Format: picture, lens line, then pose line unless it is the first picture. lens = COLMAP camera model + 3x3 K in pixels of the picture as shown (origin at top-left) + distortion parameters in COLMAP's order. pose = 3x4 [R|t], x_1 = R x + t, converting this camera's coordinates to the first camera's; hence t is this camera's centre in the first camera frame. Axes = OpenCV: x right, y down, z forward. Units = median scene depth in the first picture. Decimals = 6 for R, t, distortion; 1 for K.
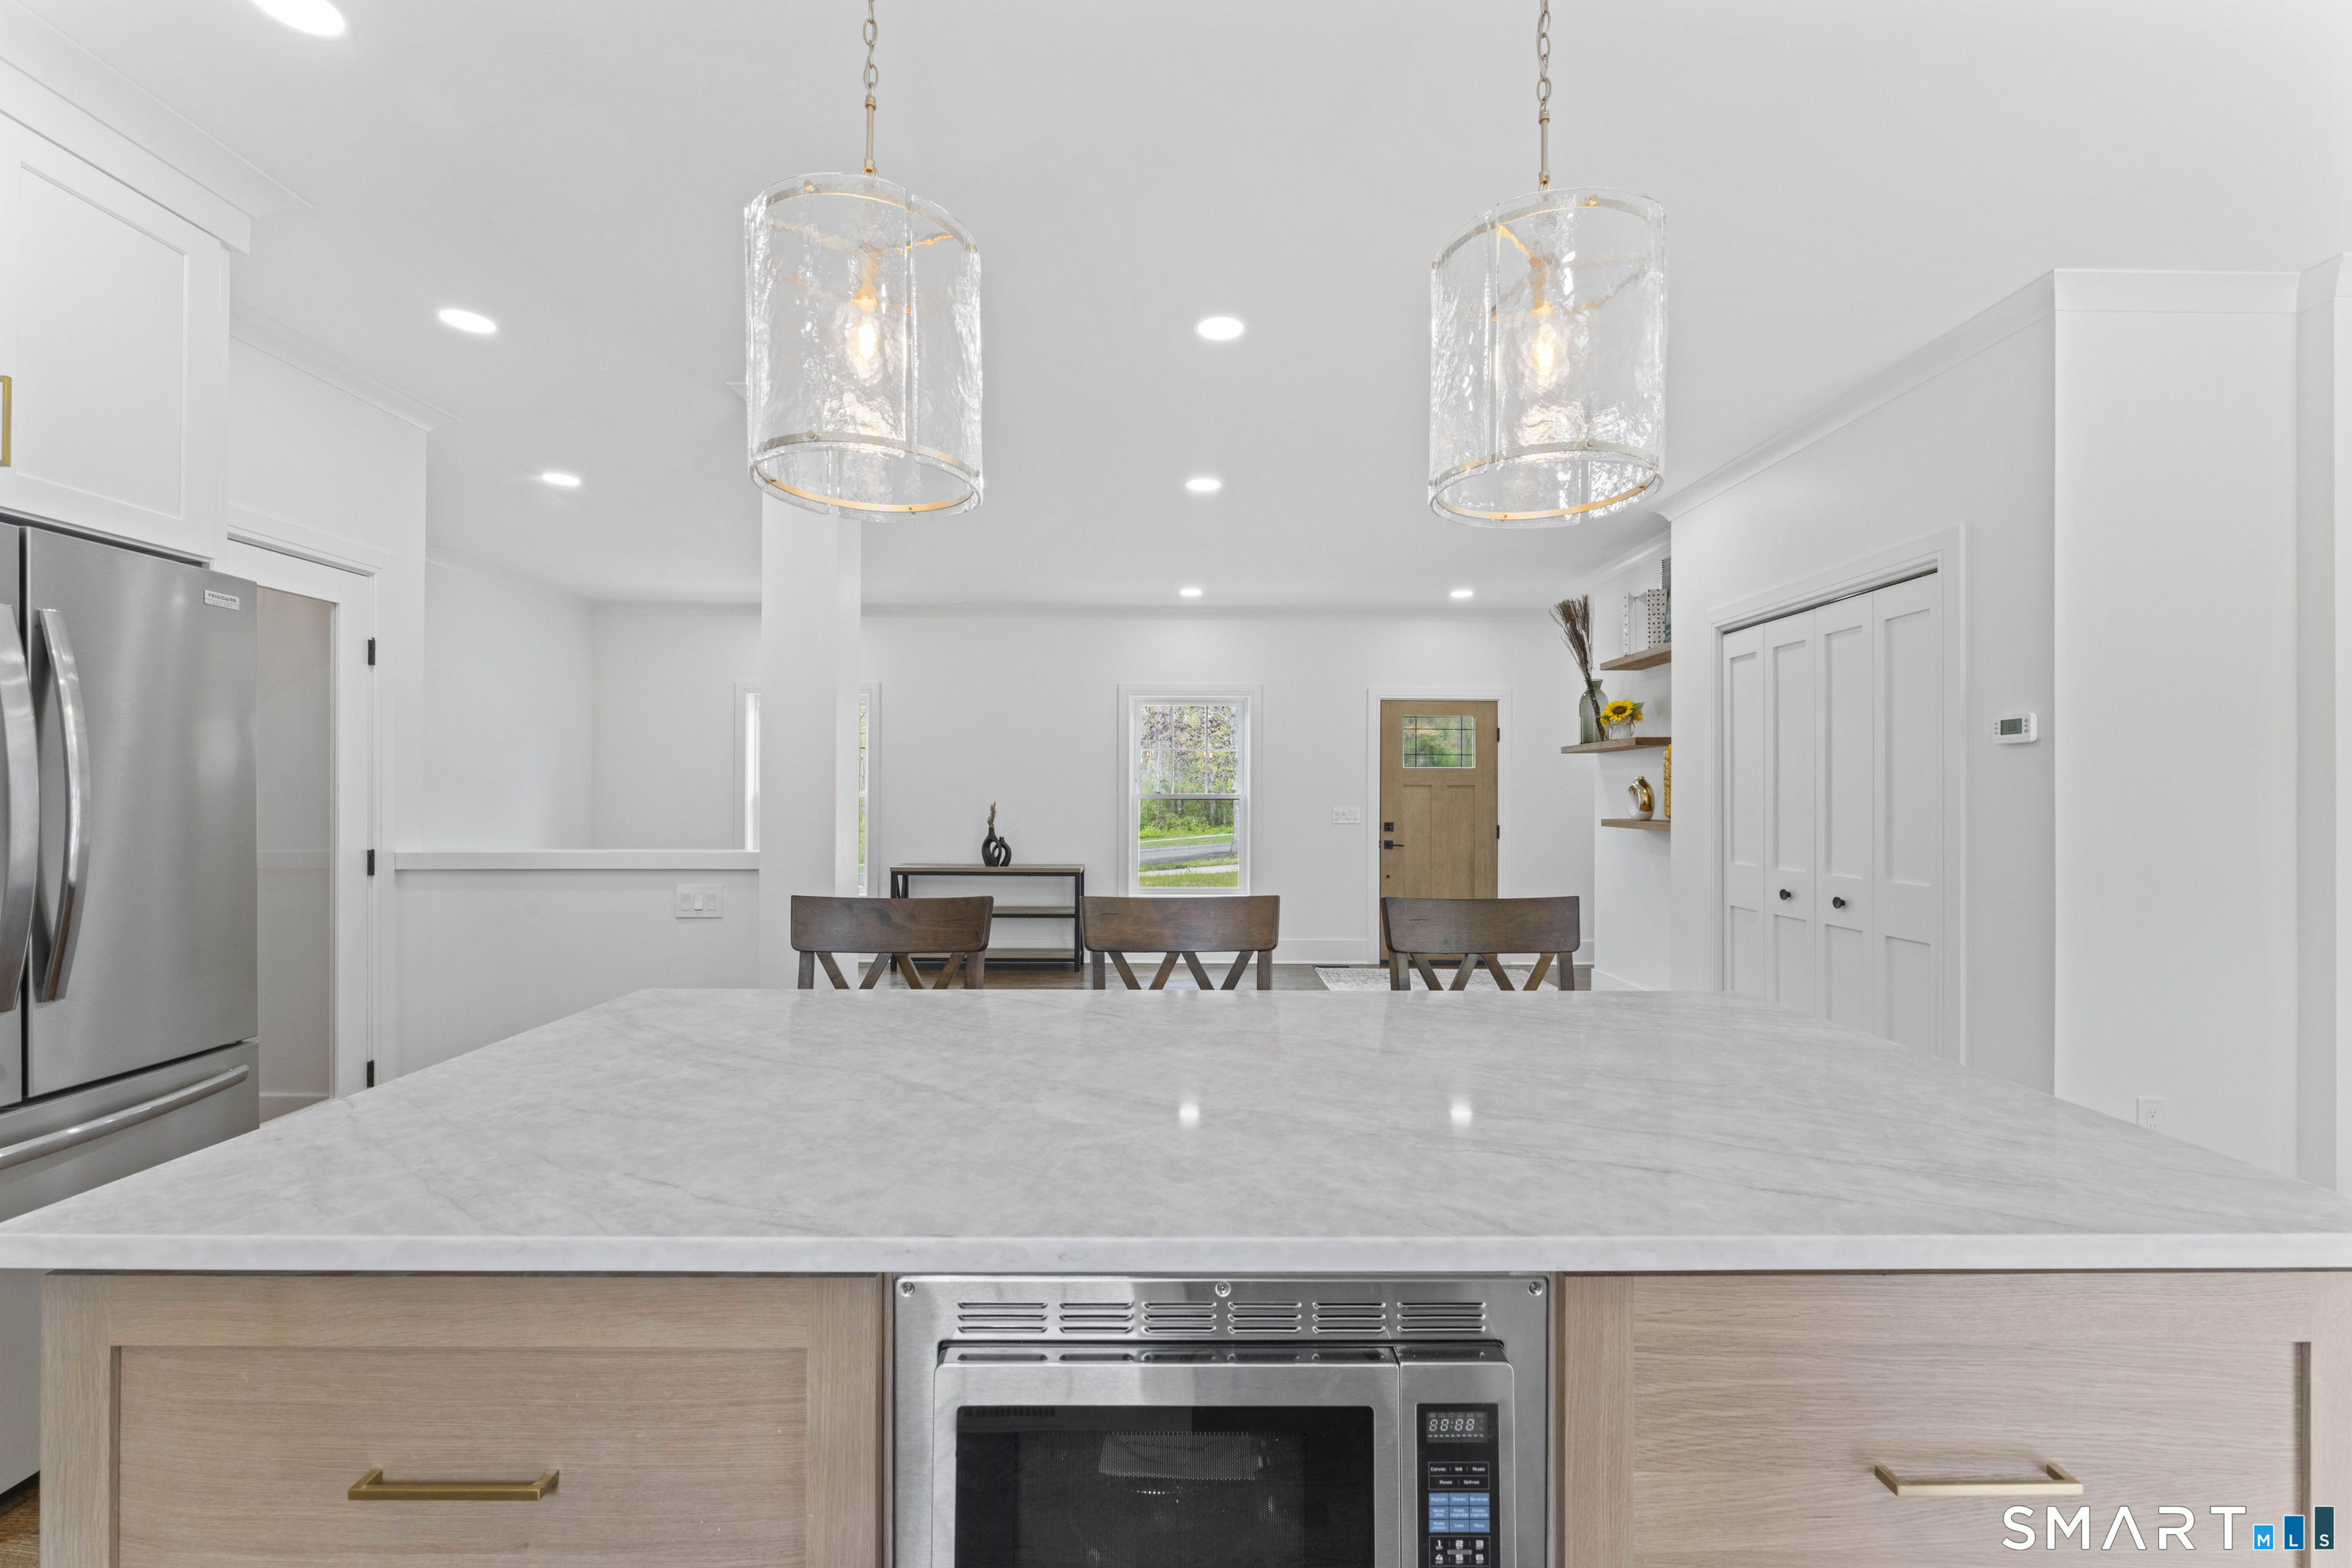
lens RADIAL K [[946.4, 0, 1174.4], [0, 946.4, 776.3], [0, 0, 1]] dist [-0.001938, -0.000159]
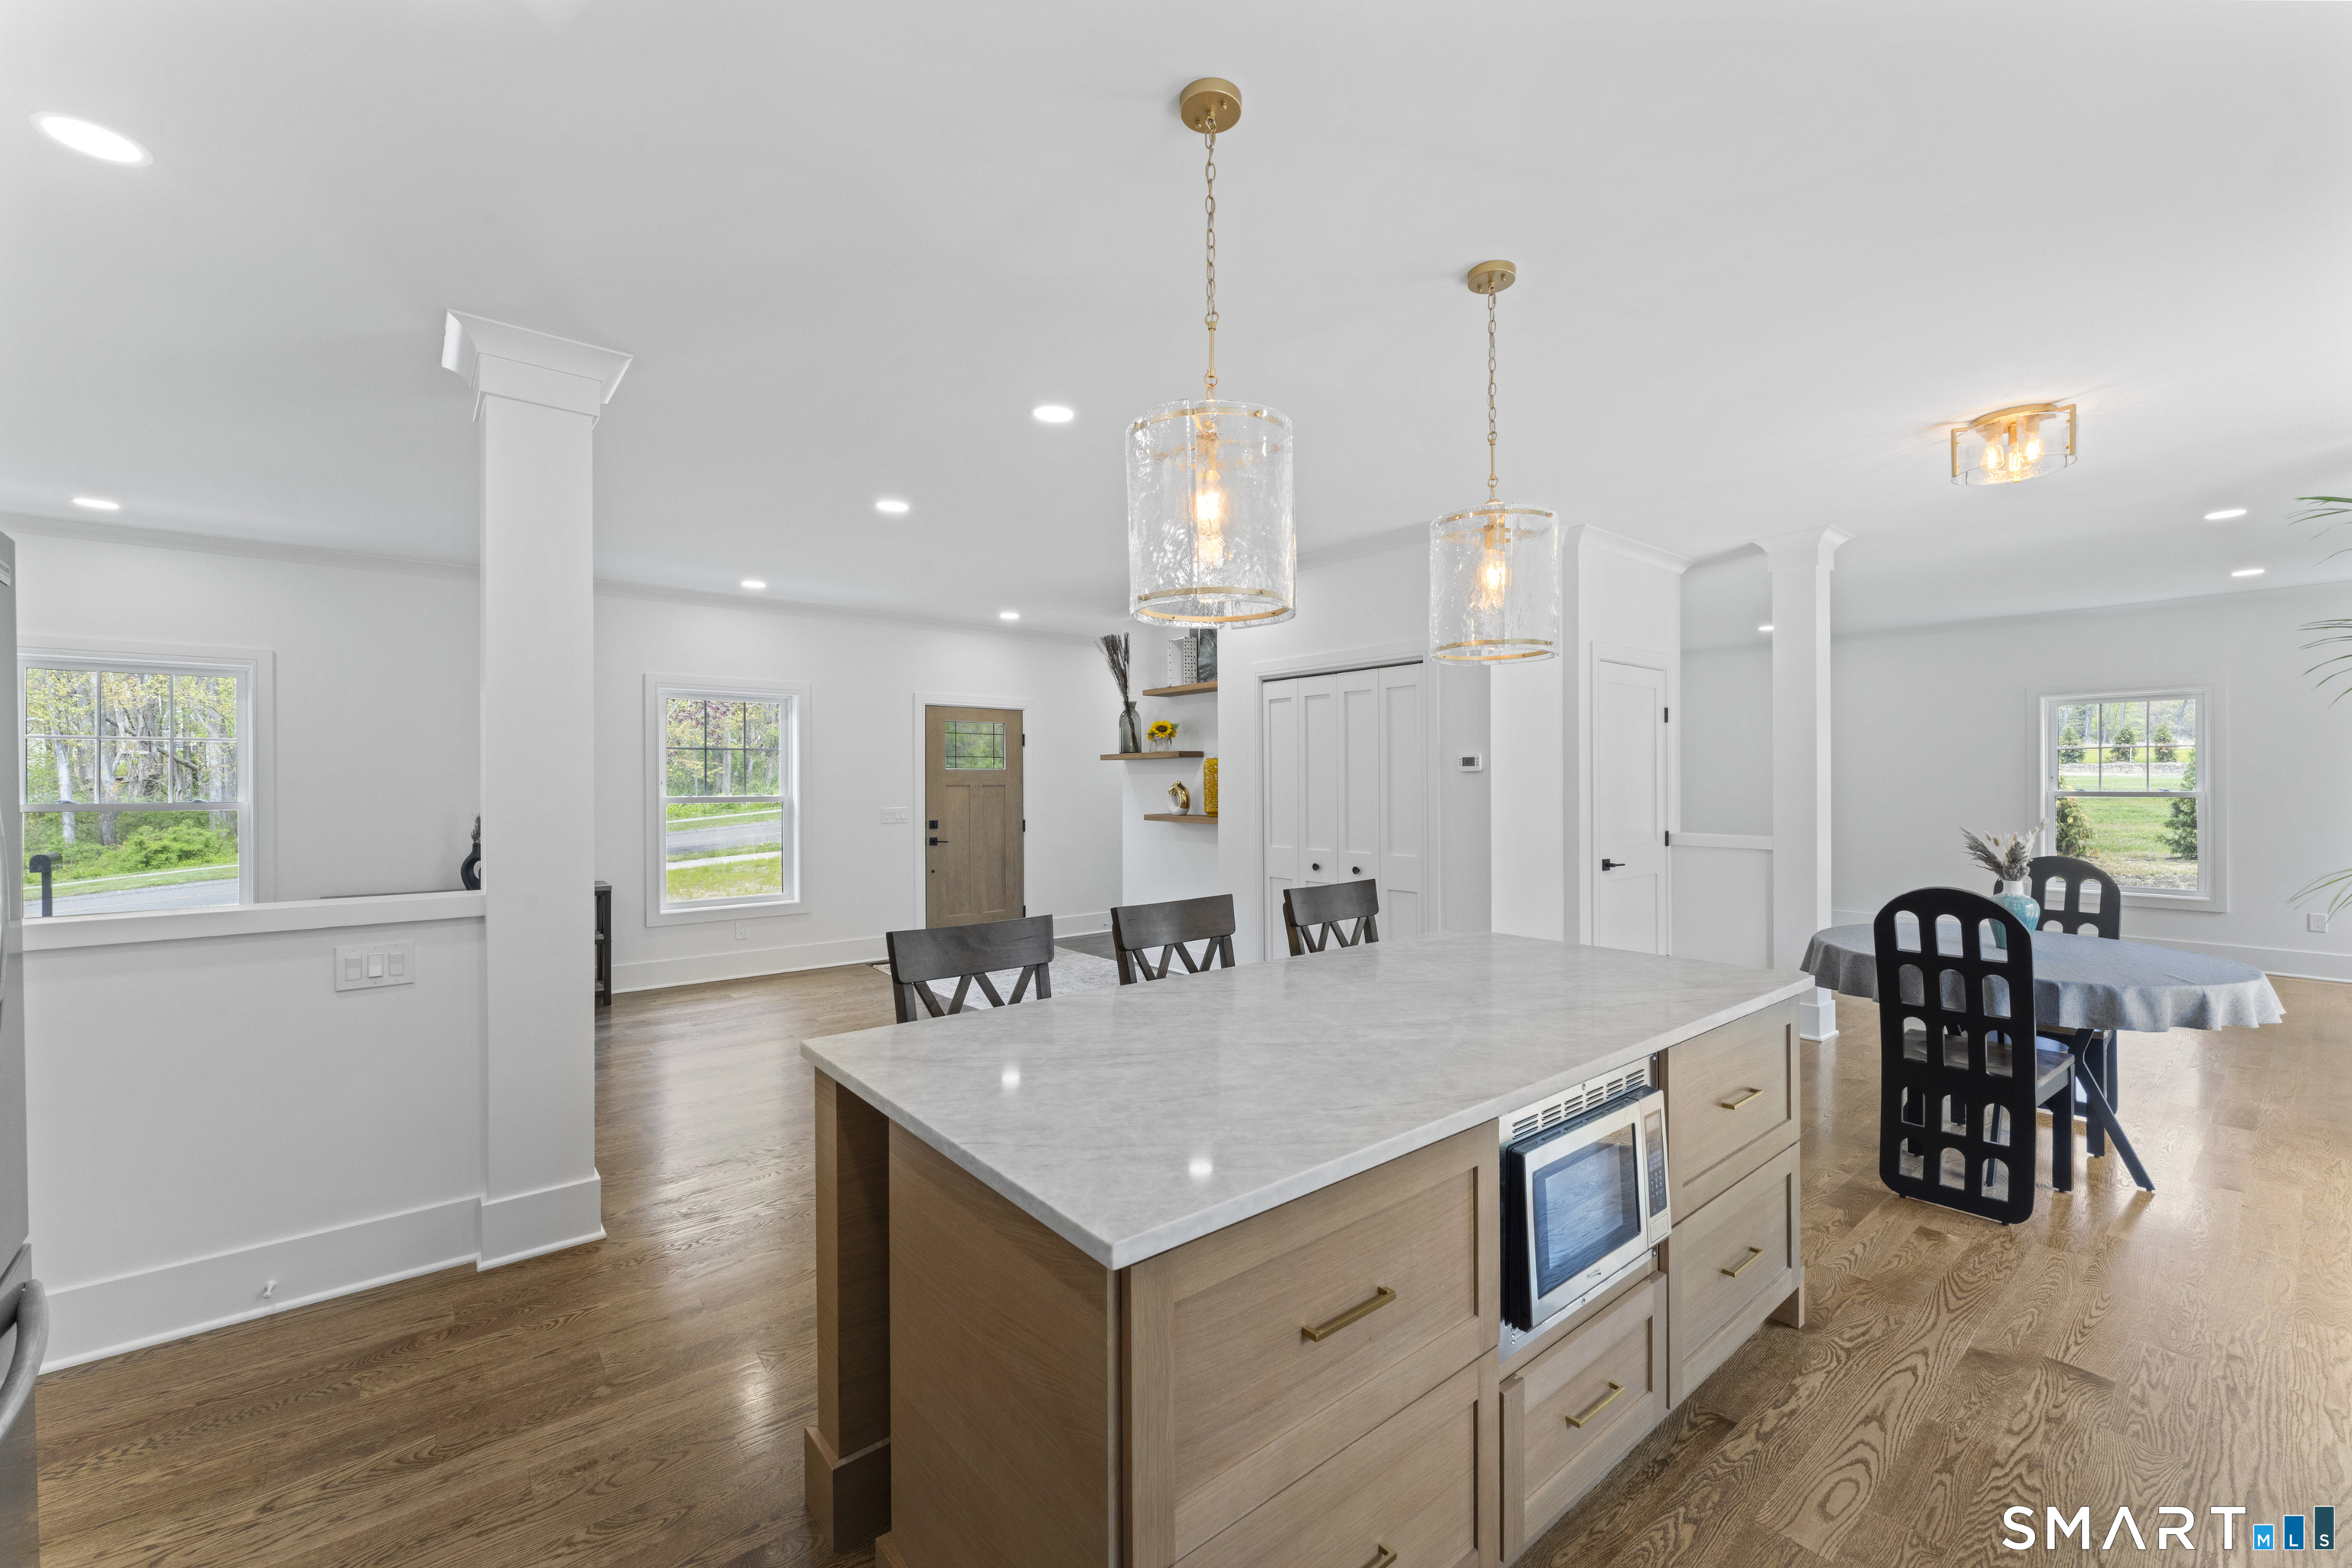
lens RADIAL K [[954.2, 0, 1174.3], [0, 954.2, 755.5], [0, 0, 1]] dist [0.000359, -0.000028]
pose [[0.775876, 0.010241, 0.630802, -0.344622], [-0.007063, 0.999947, -0.007547, -0.025797], [-0.630846, 0.001401, 0.775907, -0.005100]]
